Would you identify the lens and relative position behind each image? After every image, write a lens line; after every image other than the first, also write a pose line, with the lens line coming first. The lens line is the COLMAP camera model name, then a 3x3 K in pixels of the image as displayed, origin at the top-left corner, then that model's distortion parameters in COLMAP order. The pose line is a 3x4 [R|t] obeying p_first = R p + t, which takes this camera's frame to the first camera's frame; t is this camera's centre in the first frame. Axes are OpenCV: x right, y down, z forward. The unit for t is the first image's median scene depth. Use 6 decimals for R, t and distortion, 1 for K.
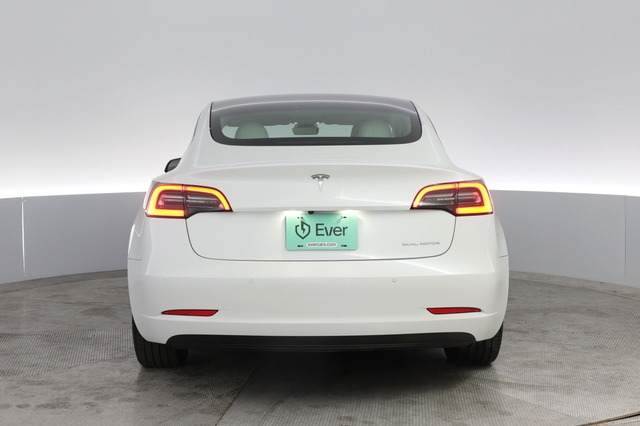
lens RADIAL K [[629.1, 0, 320.0], [0, 629.1, 213.0], [0, 0, 1]] dist [-0.062822, 0.010200]
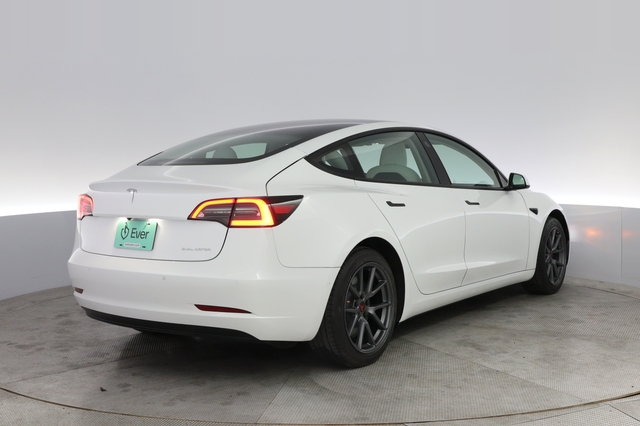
lens RADIAL K [[629.1, 0, 320.0], [0, 629.1, 213.0], [0, 0, 1]] dist [-0.062822, 0.010200]
pose [[0.916477, 0.037971, -0.398280, 0.830451], [-0.050530, 0.998500, -0.021078, -0.005575], [0.396883, 0.039443, 0.917022, 0.013444]]
